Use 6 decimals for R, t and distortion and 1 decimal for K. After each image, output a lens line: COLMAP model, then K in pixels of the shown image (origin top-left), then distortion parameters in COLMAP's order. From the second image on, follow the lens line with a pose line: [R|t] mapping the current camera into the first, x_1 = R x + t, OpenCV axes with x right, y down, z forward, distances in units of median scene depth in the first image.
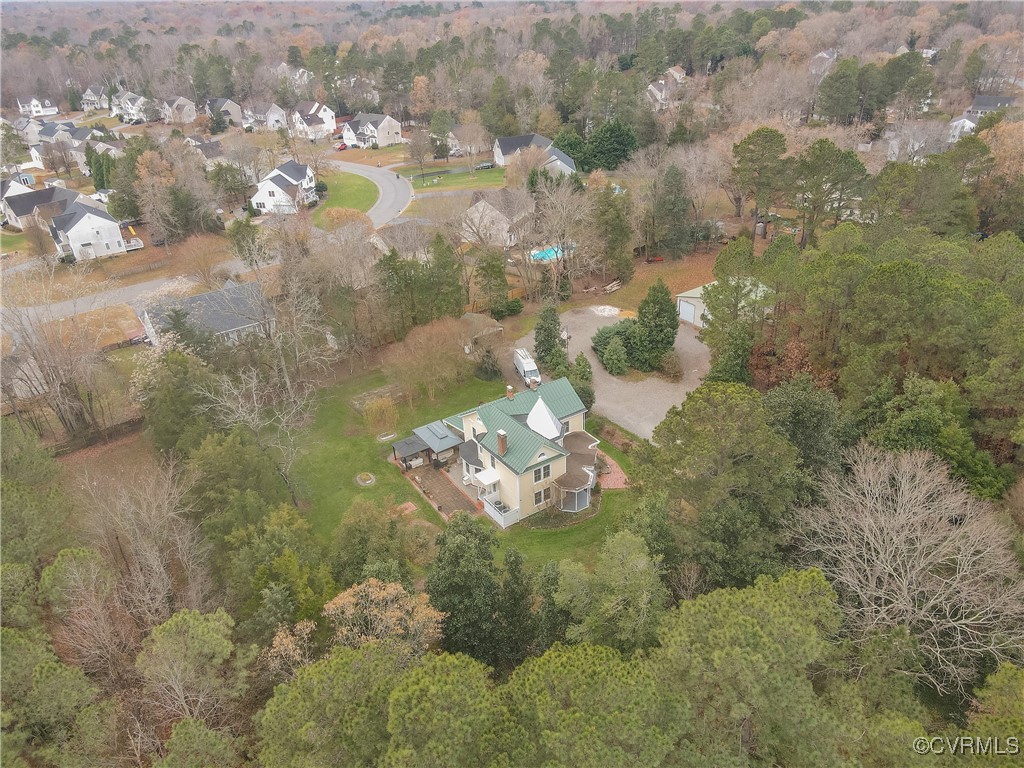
lens RADIAL K [[752.1, 0, 514.0], [0, 752.1, 387.4], [0, 0, 1]] dist [-0.010836, 0.051630]
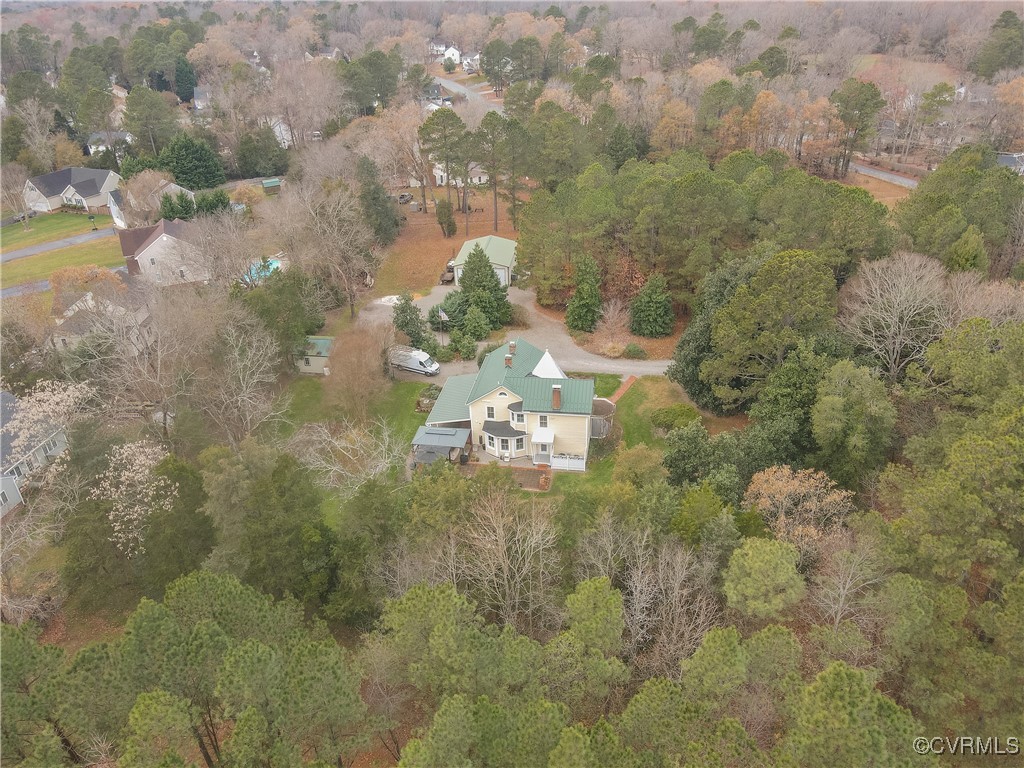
lens RADIAL K [[752.1, 0, 514.0], [0, 752.1, 387.4], [0, 0, 1]] dist [-0.010836, 0.051630]
pose [[0.684052, -0.344605, 0.642900, -0.647056], [0.358885, 0.926312, 0.114662, -0.071804], [-0.635039, 0.152292, 0.757319, 0.211187]]
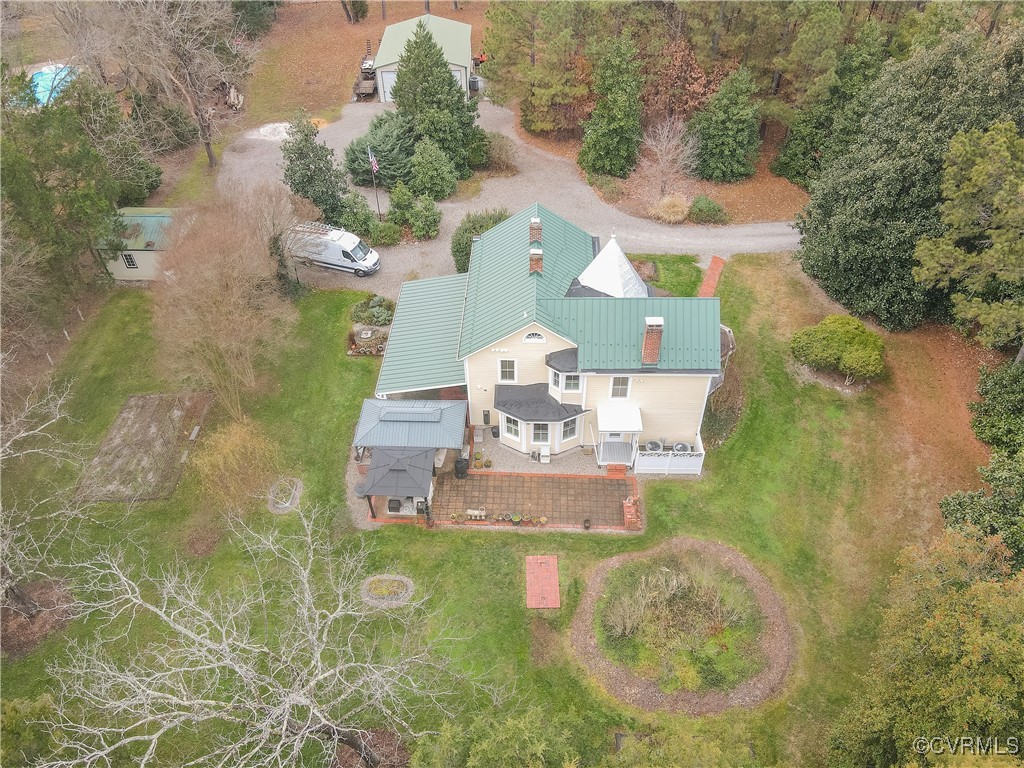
lens RADIAL K [[752.1, 0, 514.0], [0, 752.1, 387.4], [0, 0, 1]] dist [-0.010836, 0.051630]
pose [[0.582436, -0.531235, 0.615270, -0.355244], [0.385146, 0.846901, 0.366635, -0.108259], [-0.715842, 0.023427, 0.697869, 0.631407]]
